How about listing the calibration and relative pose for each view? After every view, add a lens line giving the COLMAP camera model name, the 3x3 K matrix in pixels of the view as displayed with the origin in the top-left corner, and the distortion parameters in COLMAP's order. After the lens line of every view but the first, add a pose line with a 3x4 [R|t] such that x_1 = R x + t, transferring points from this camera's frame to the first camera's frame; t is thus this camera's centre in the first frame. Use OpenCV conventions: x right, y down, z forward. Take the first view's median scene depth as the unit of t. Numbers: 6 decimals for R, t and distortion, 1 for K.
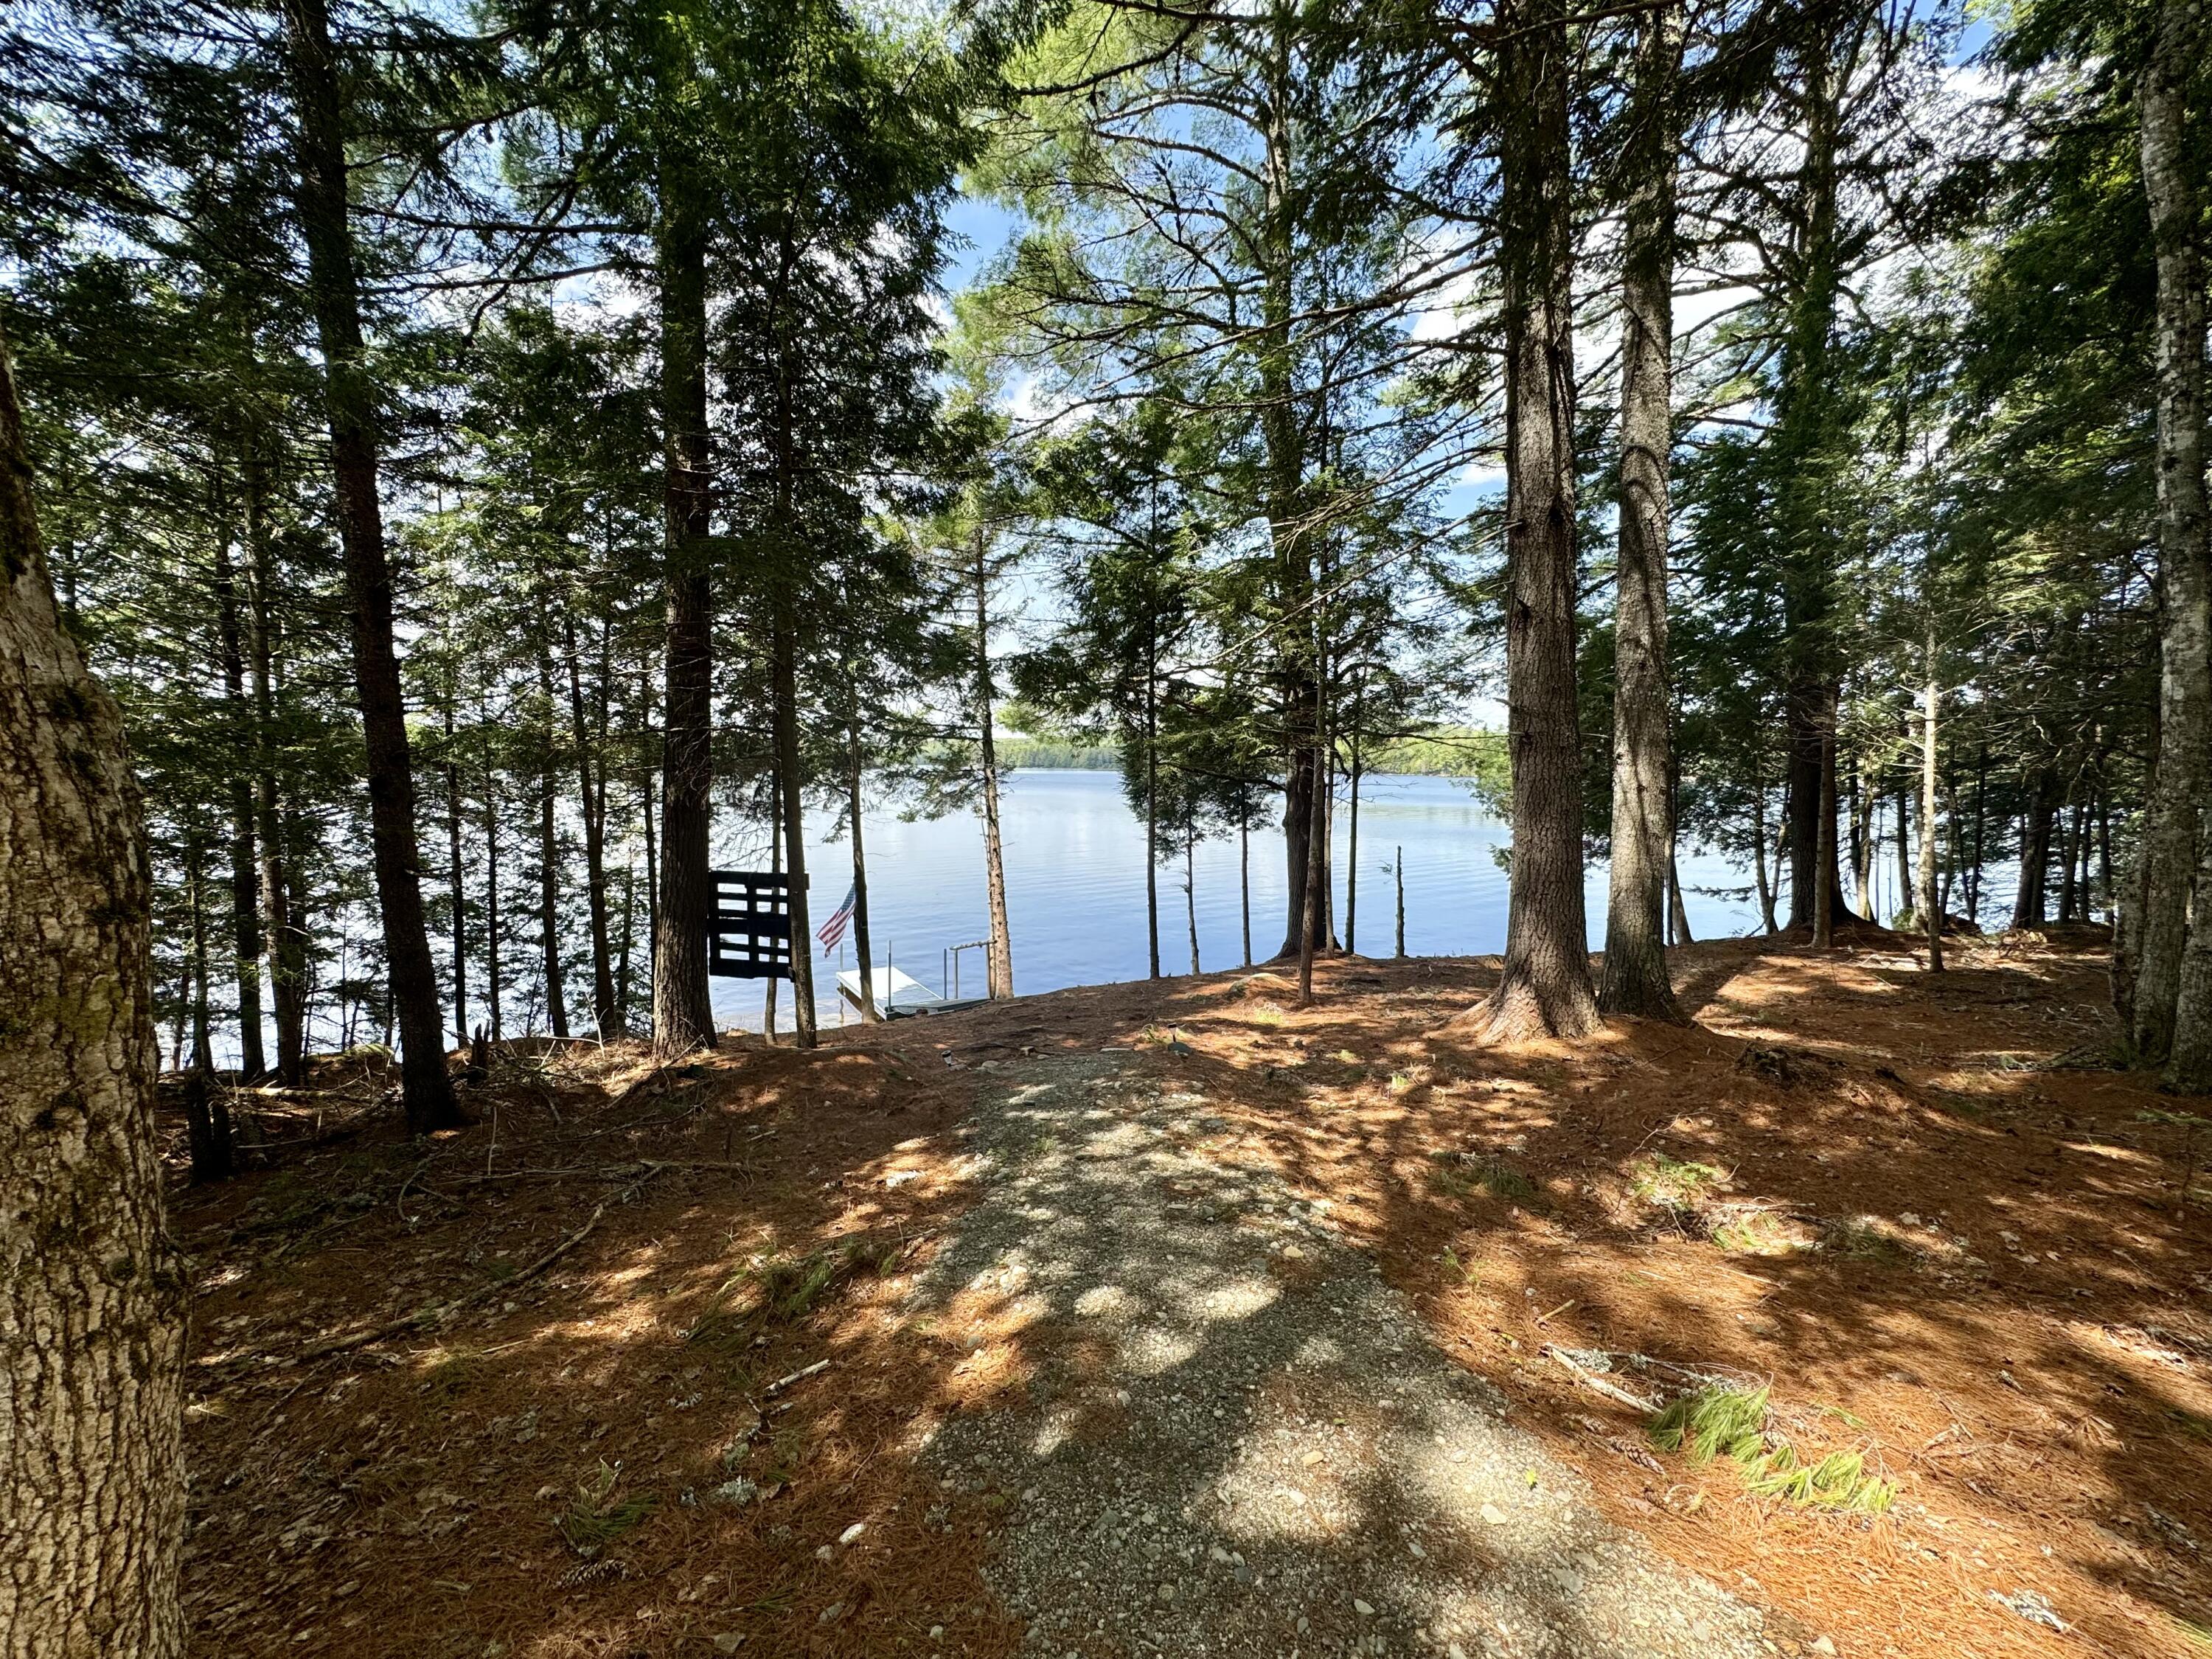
lens RADIAL K [[877.1, 0, 1105.6], [0, 877.1, 830.7], [0, 0, 1]] dist [0.001328, -0.001657]
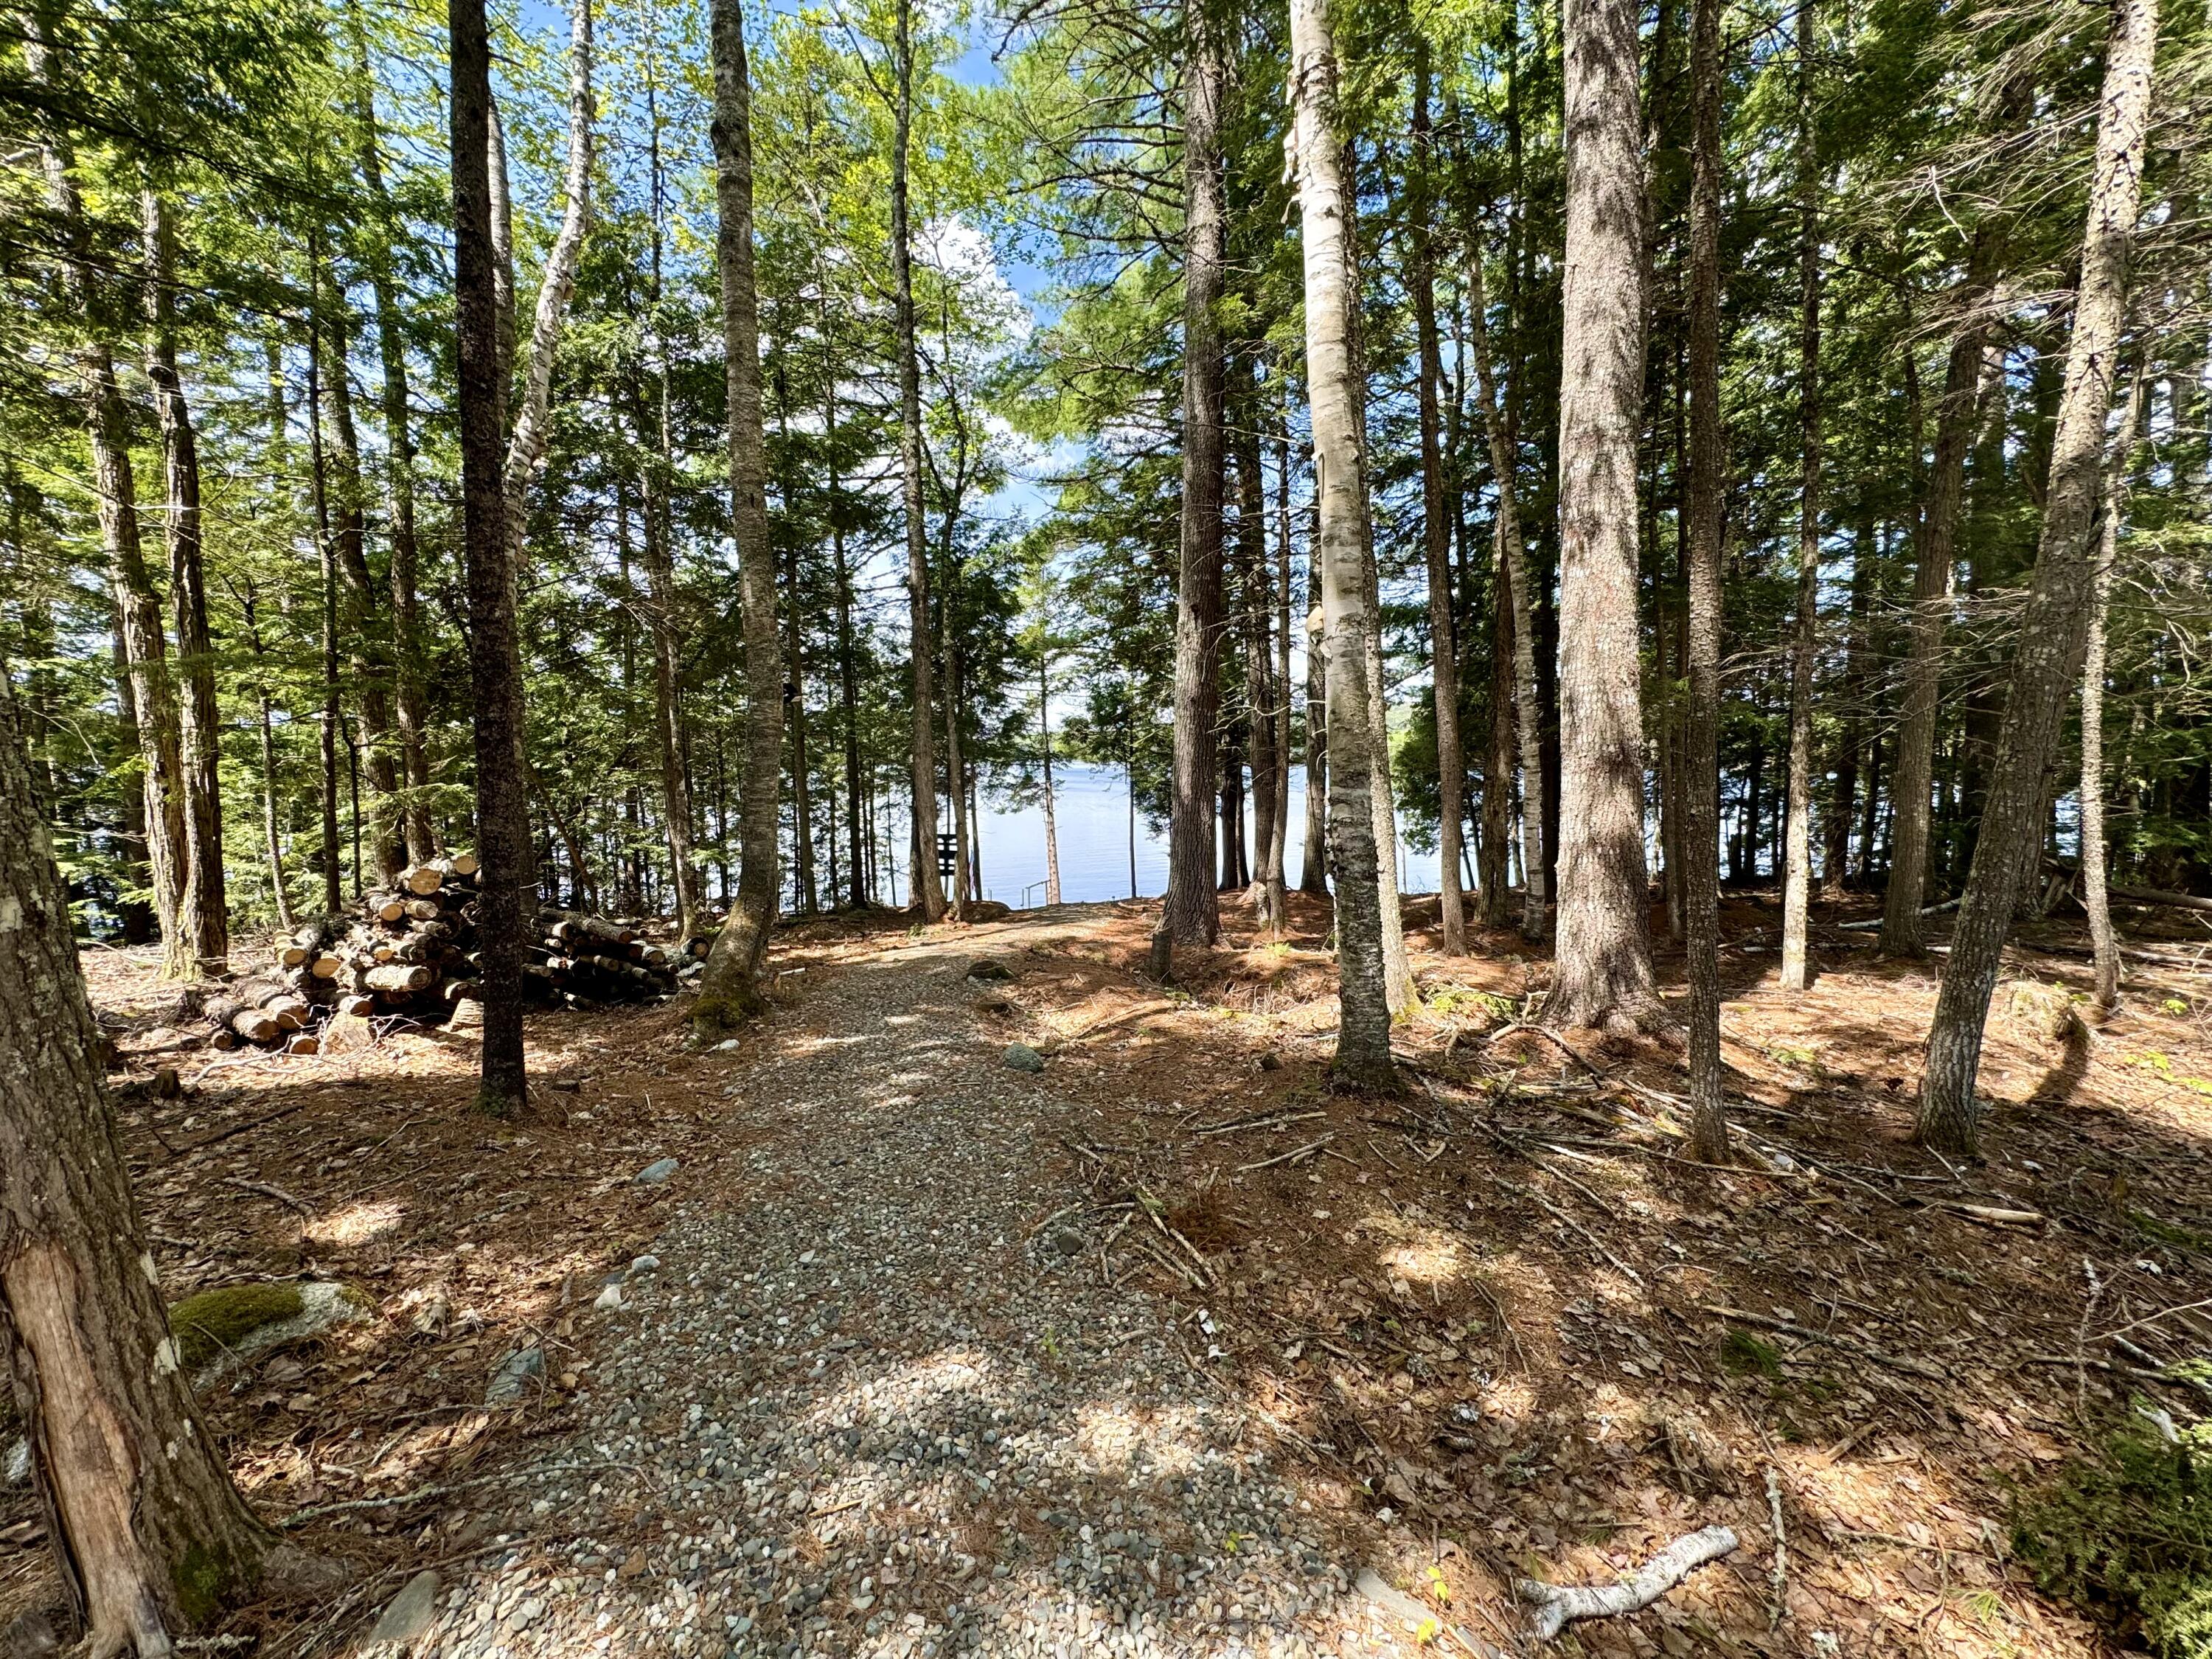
lens RADIAL K [[877.1, 0, 1106.9], [0, 877.1, 826.3], [0, 0, 1]] dist [0.001328, -0.001657]
pose [[0.995902, -0.003134, -0.090387, 0.135551], [0.003617, 0.999980, 0.005180, 0.005393], [0.090369, -0.005486, 0.995893, -0.695140]]
